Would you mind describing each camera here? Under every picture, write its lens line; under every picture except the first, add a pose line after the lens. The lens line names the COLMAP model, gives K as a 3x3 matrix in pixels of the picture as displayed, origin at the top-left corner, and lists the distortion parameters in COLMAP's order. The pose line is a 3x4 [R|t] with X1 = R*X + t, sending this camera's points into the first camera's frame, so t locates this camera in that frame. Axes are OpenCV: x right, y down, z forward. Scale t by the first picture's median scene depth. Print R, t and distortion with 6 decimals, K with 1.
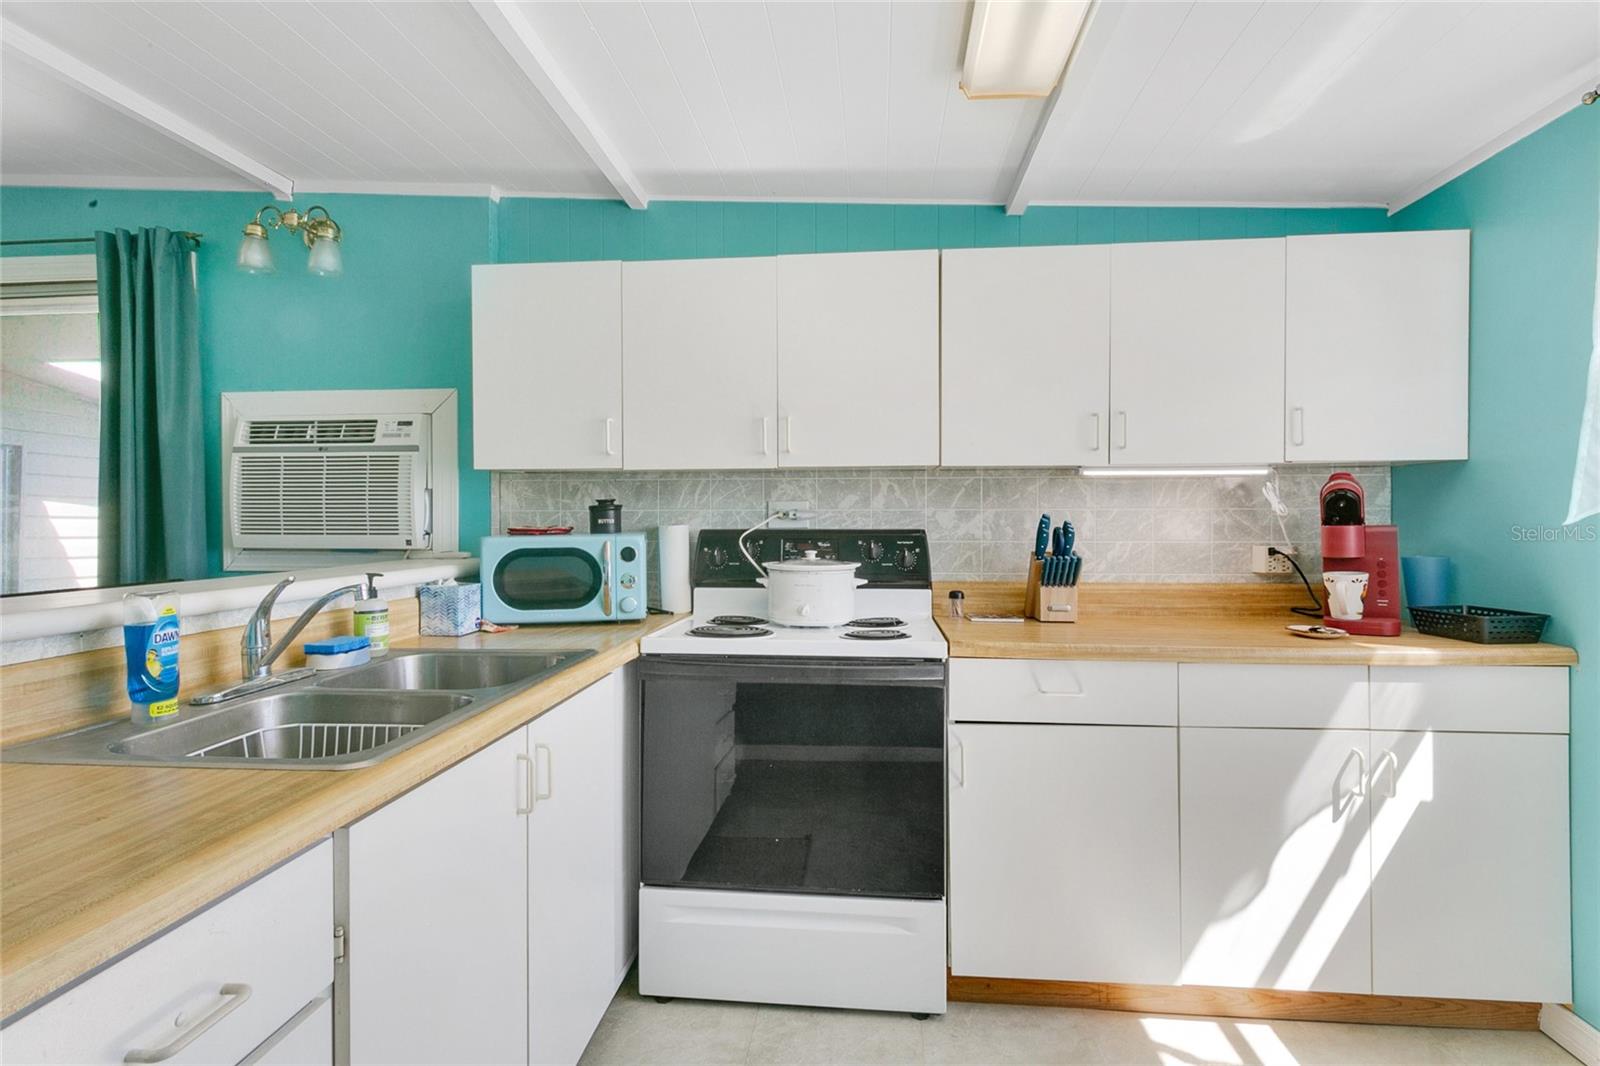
lens RADIAL K [[780.9, 0, 800.5], [0, 780.9, 526.1], [0, 0, 1]] dist [-0.004716, 0.001805]
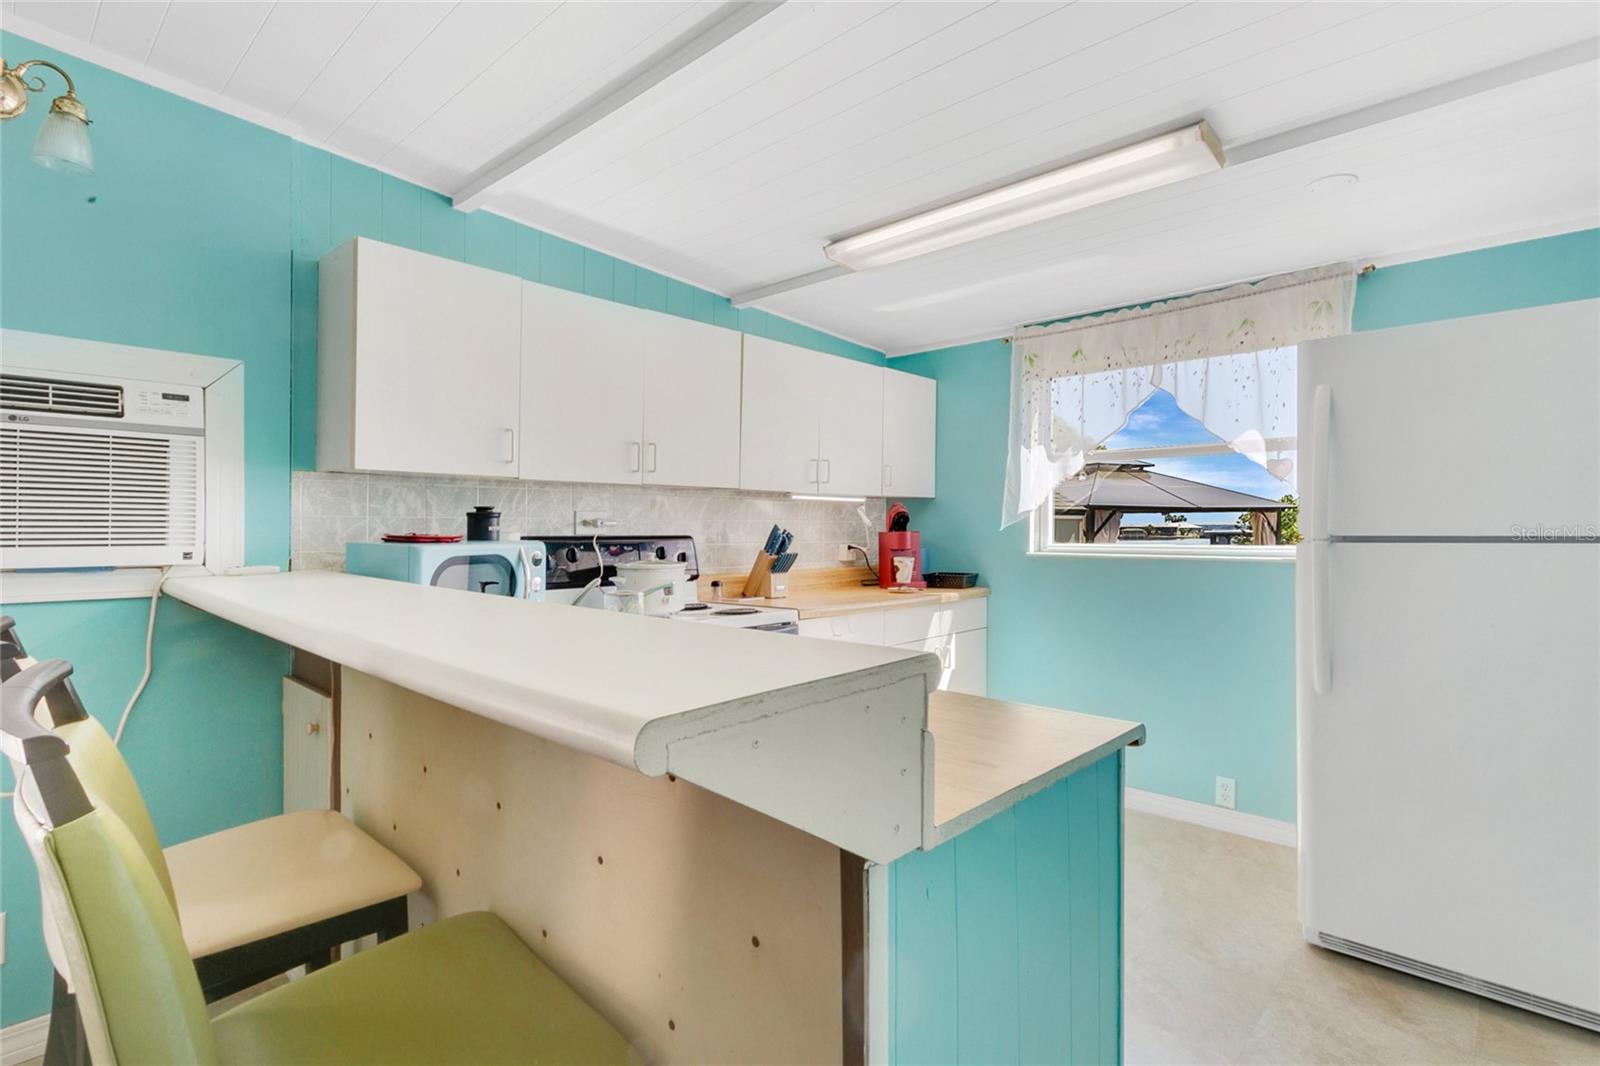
lens RADIAL K [[780.9, 0, 796.0], [0, 780.9, 532.5], [0, 0, 1]] dist [-0.004716, 0.001805]
pose [[0.605623, -0.002072, 0.795749, -0.793576], [0.004392, 0.999990, -0.000739, 0.001608], [-0.795739, 0.003942, 0.605626, 0.079084]]
